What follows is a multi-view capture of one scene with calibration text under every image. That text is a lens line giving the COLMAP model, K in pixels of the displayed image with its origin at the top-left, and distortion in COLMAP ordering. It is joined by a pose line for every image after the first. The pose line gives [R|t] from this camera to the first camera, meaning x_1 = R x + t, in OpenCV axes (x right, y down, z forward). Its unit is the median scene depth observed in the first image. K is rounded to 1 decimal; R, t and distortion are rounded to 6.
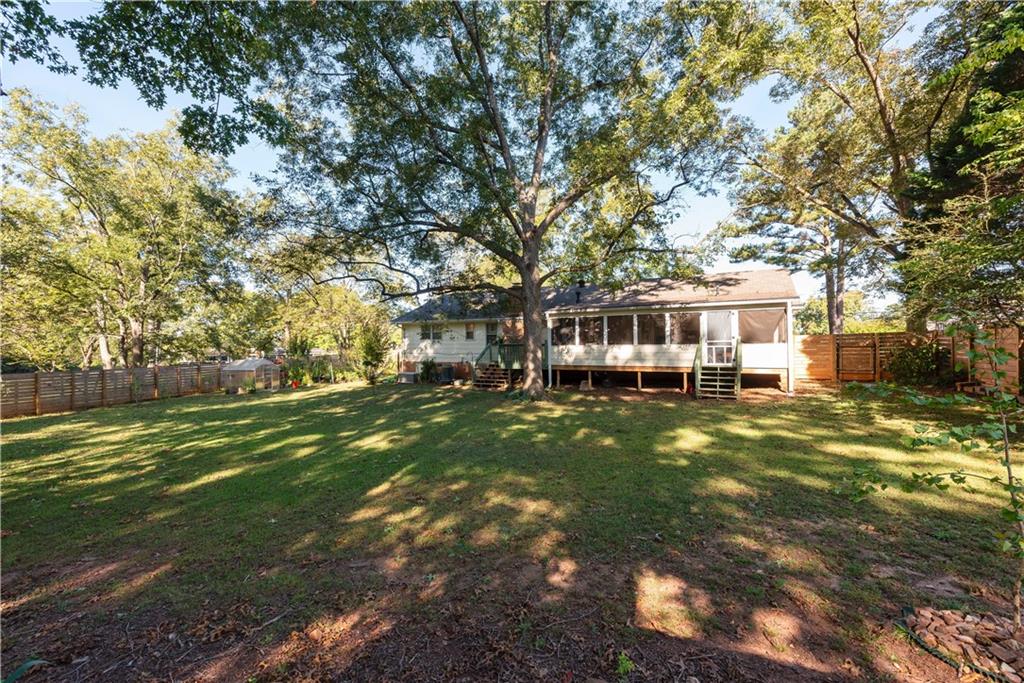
lens RADIAL K [[431.5, 0, 512.0], [0, 431.5, 341.5], [0, 0, 1]] dist [-0.003647, -0.000448]
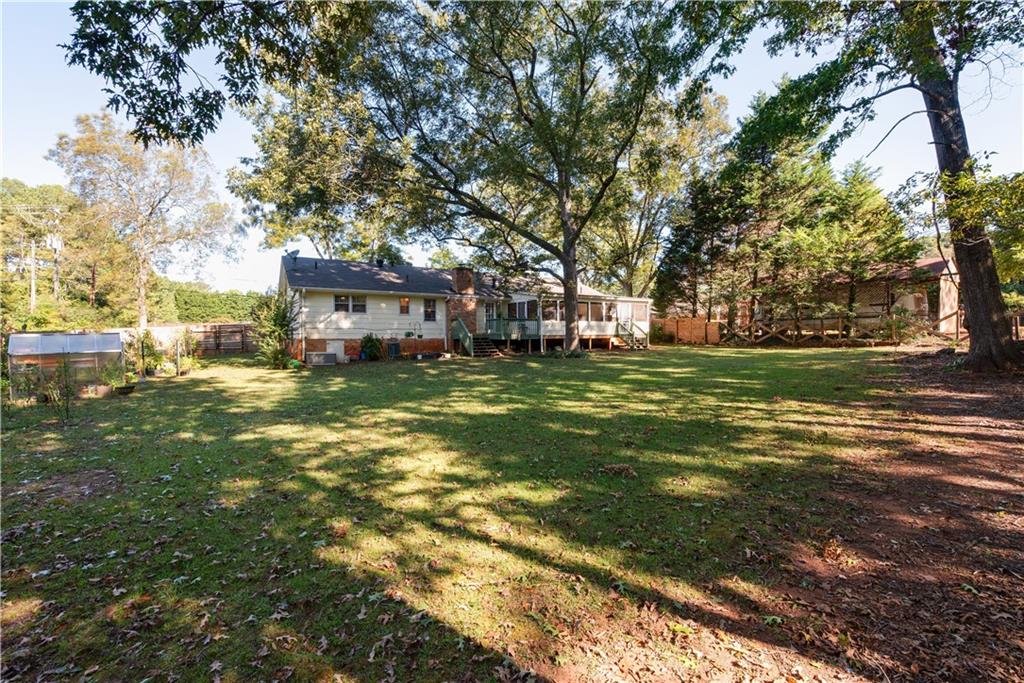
lens RADIAL K [[446.7, 0, 512.0], [0, 446.7, 341.5], [0, 0, 1]] dist [-0.005544, -0.000770]
pose [[0.494997, -0.003493, 0.868888, -1.230570], [-0.007912, 0.999932, 0.008528, 0.068854], [-0.868859, -0.011096, 0.494936, 0.454111]]
